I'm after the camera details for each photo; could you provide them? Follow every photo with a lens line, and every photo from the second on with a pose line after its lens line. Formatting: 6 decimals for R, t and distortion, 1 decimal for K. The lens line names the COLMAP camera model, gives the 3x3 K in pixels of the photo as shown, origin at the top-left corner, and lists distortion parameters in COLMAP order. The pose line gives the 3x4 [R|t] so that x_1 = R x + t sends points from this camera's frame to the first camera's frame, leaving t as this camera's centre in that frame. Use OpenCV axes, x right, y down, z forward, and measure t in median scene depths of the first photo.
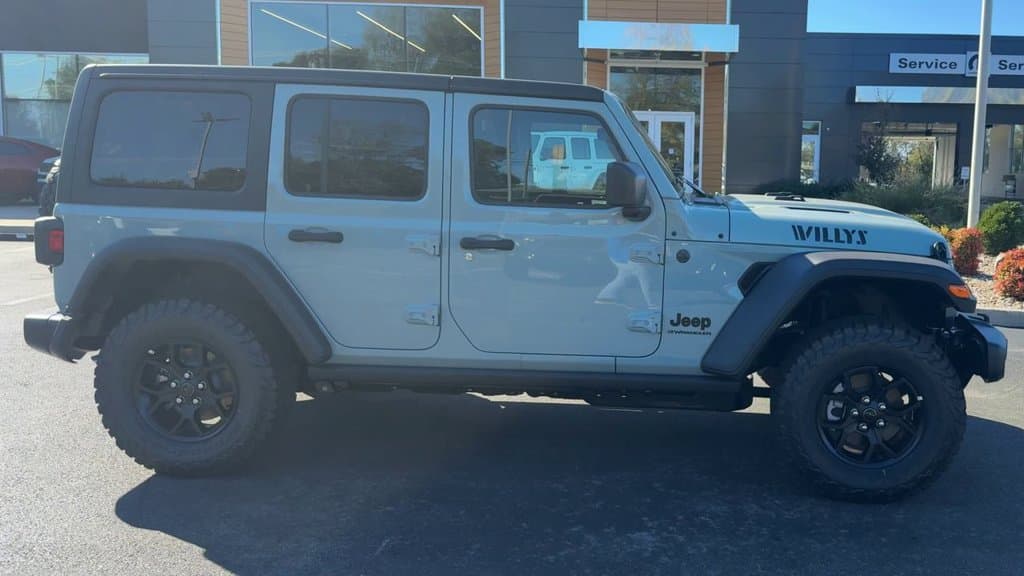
lens RADIAL K [[904.6, 0, 691.5], [0, 904.6, 261.5], [0, 0, 1]] dist [0.167170, -0.332256]
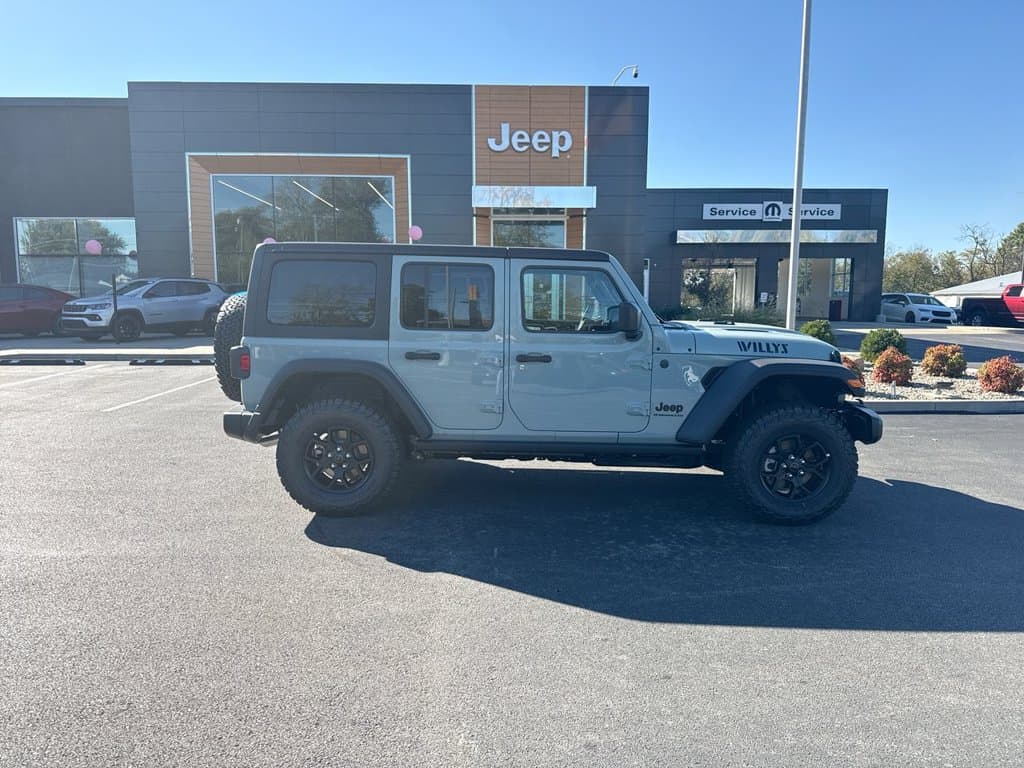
lens RADIAL K [[740.6, 0, 512.0], [0, 740.6, 384.0], [0, 0, 1]] dist [0.027628, -0.001930]
pose [[0.999719, -0.020539, -0.011870, -0.243965], [0.020725, 0.999662, 0.015723, 0.002830], [0.011543, -0.015965, 0.999806, -0.217423]]
